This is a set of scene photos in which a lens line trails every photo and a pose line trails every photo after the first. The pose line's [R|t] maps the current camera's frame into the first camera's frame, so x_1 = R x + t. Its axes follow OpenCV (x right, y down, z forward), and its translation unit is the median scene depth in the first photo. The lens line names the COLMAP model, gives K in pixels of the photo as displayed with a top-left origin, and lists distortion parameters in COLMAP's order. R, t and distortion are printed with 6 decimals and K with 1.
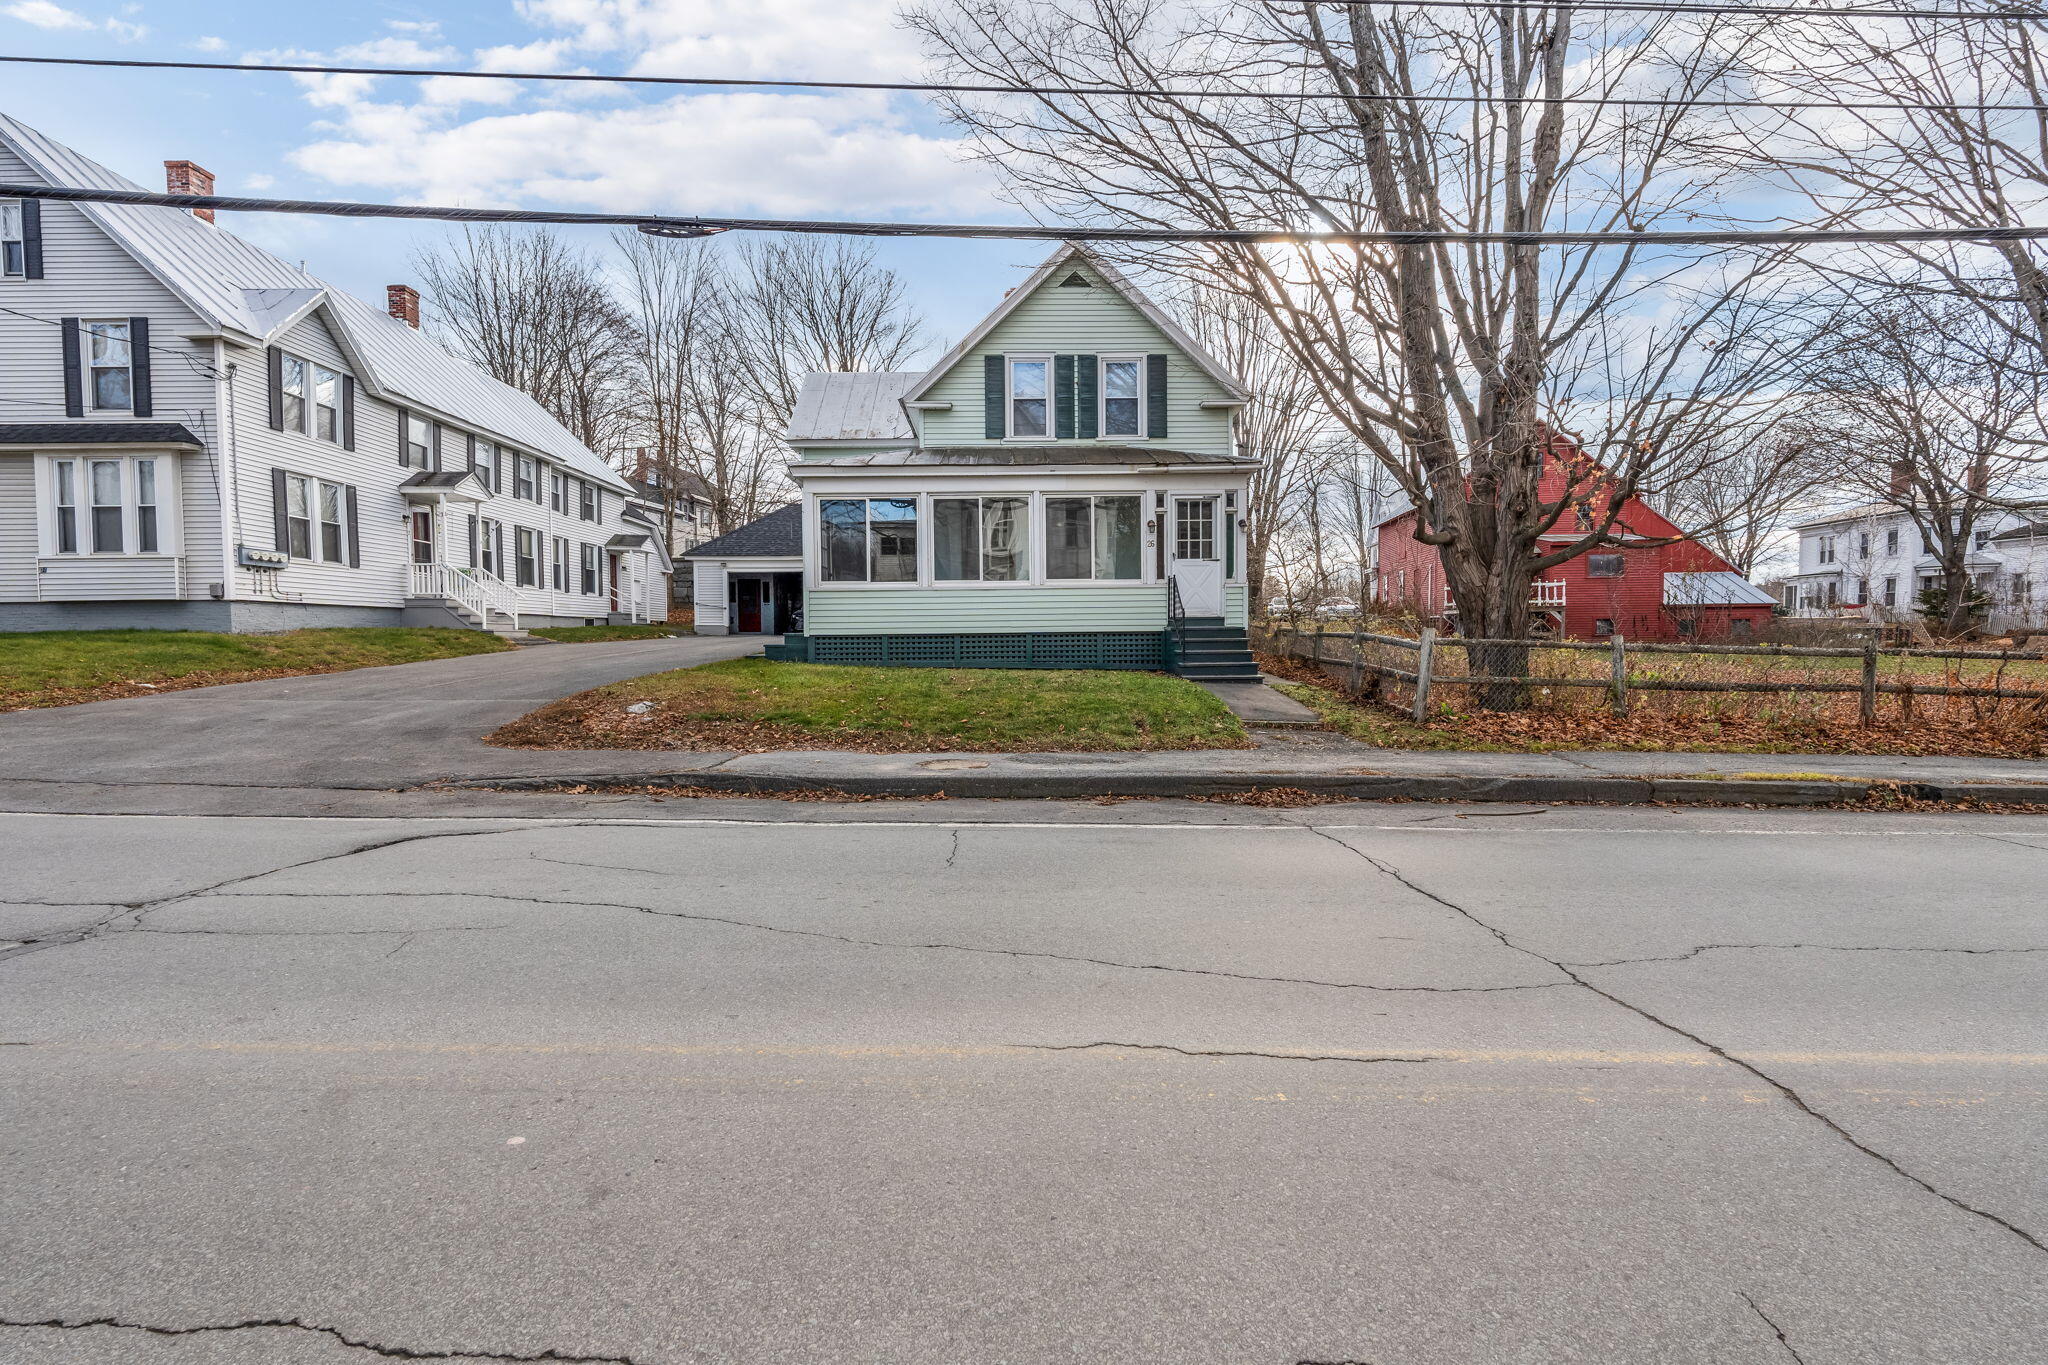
lens RADIAL K [[1012.6, 0, 1004.5], [0, 1012.6, 677.5], [0, 0, 1]] dist [-0.001398, 0.000074]
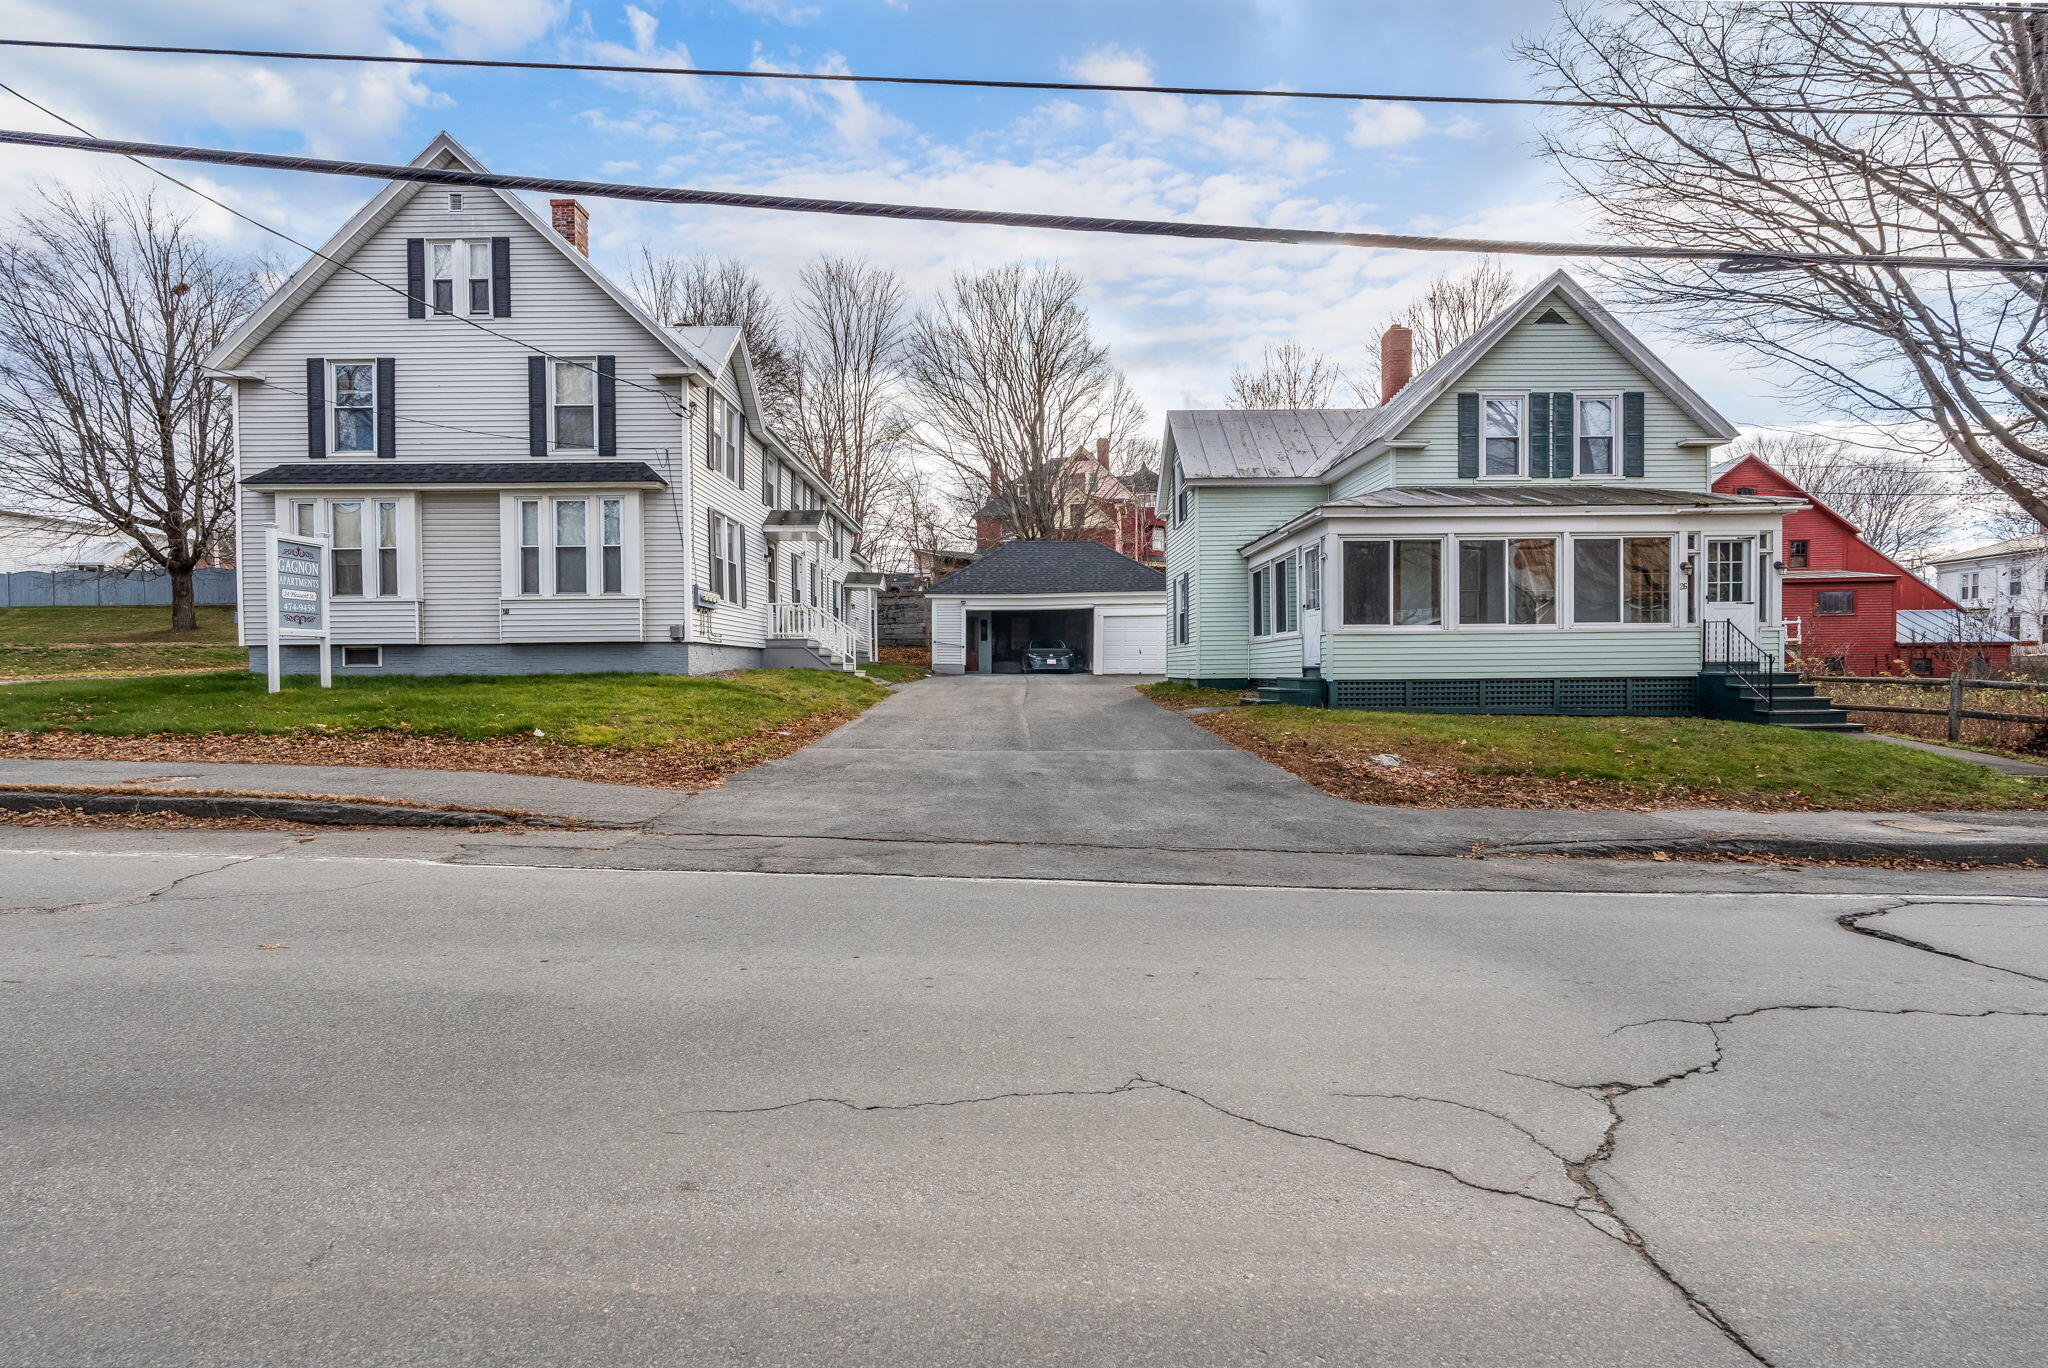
lens RADIAL K [[1012.6, 0, 1004.5], [0, 1012.6, 679.0], [0, 0, 1]] dist [-0.001398, 0.000074]
pose [[0.999956, 0.001684, -0.009174, -0.457661], [-0.001980, 0.999475, -0.032338, -0.010044], [0.009115, 0.032355, 0.999435, 0.028282]]
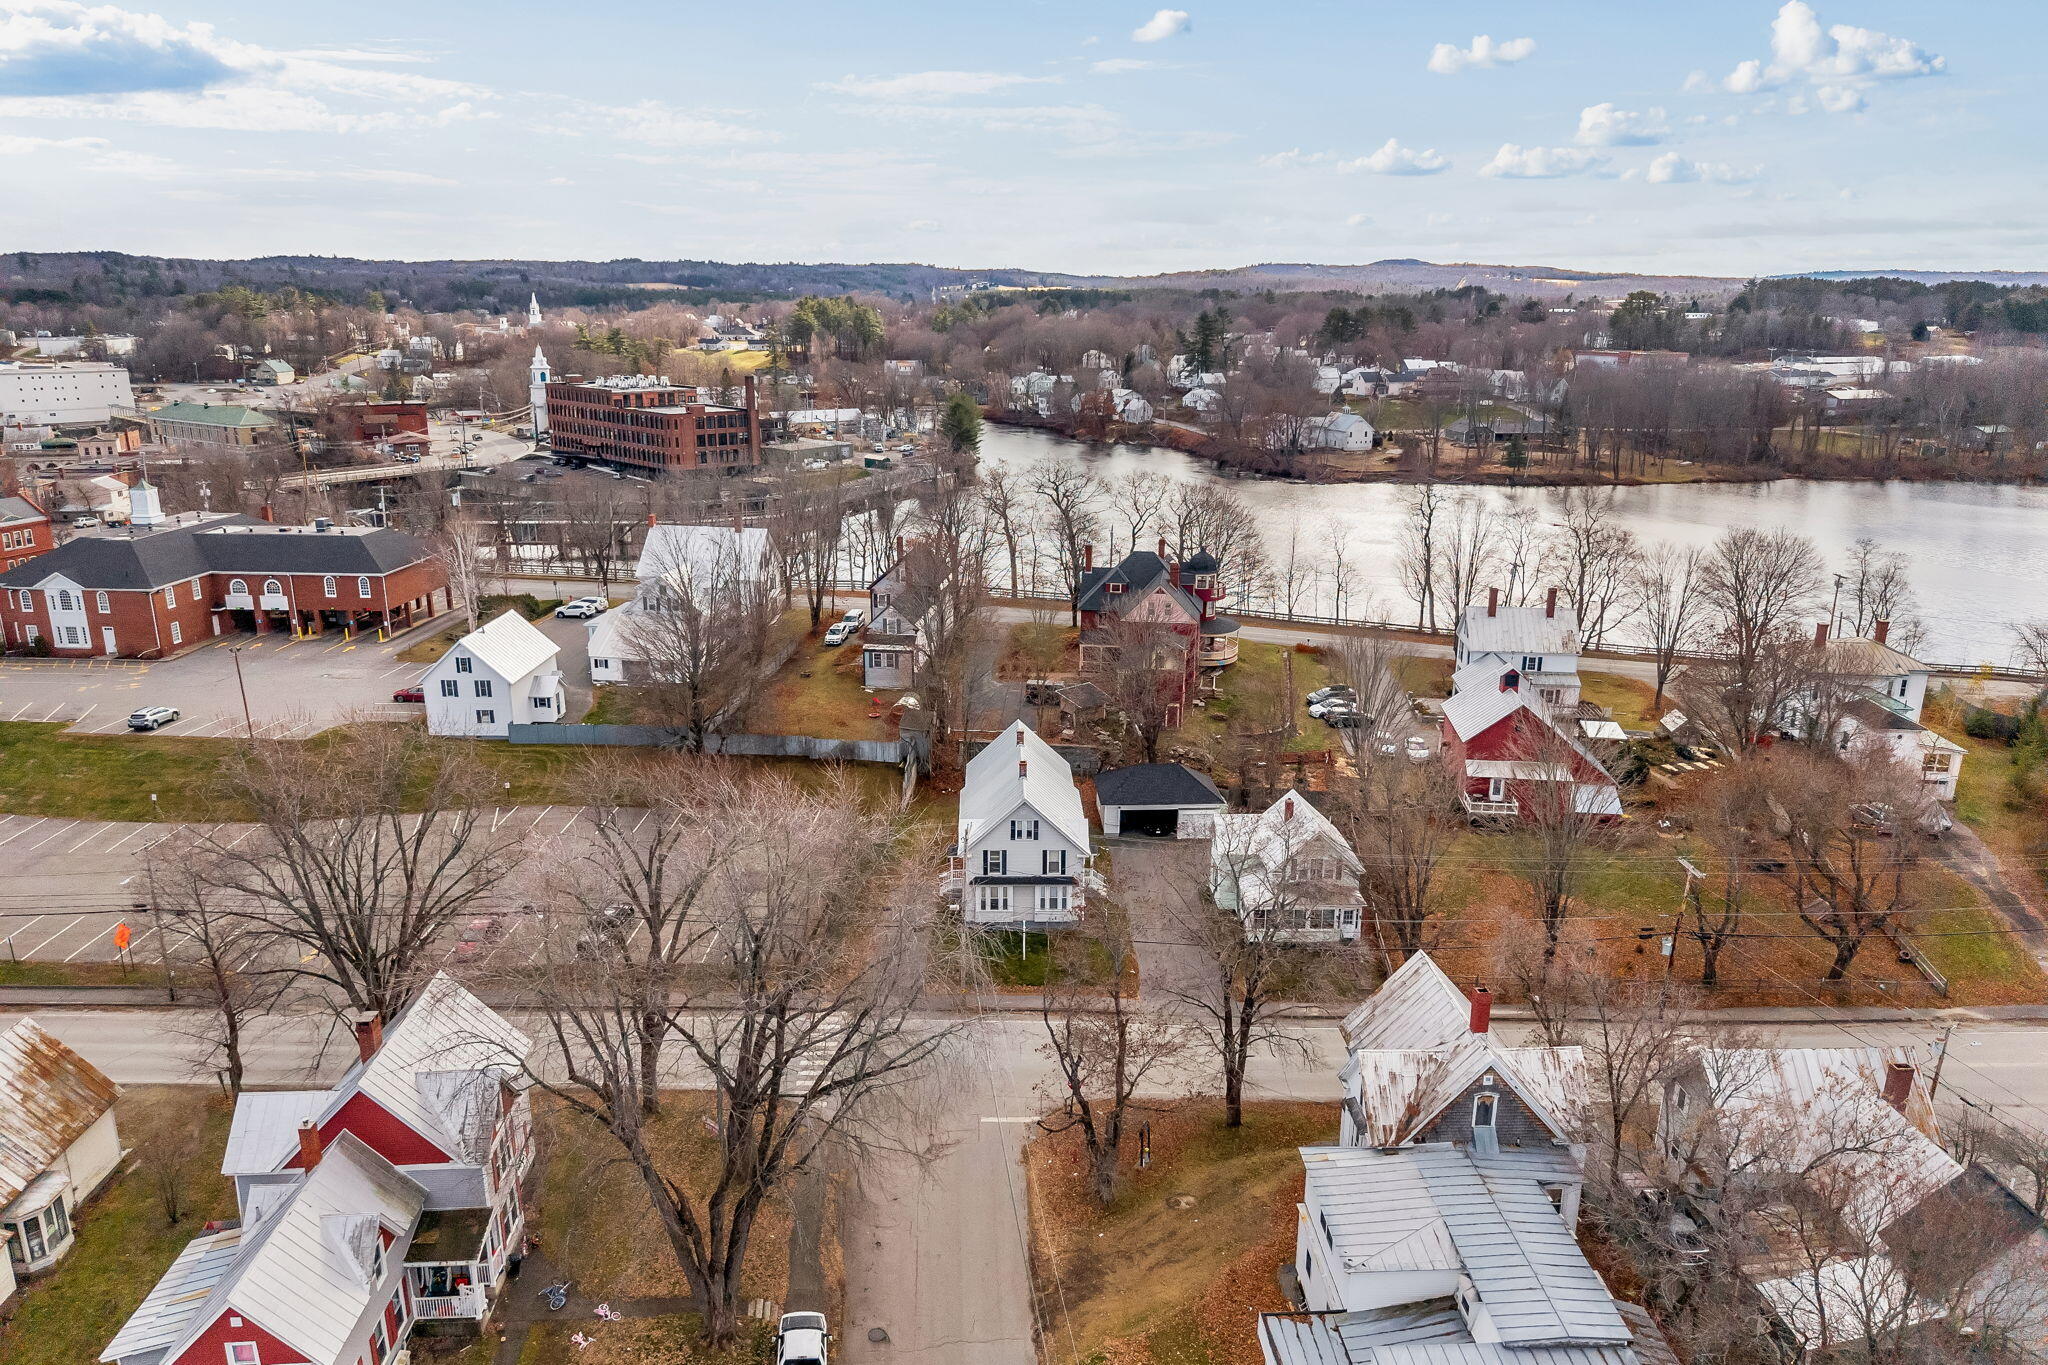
lens RADIAL K [[1376.3, 0, 1018.9], [0, 1376.3, 683.9], [0, 0, 1]] dist [0.028463, -0.023821]
pose [[0.999499, 0.011451, 0.029512, -1.170669], [-0.018110, 0.971486, 0.236403, -2.111971], [-0.025964, -0.236819, 0.971207, -3.690735]]
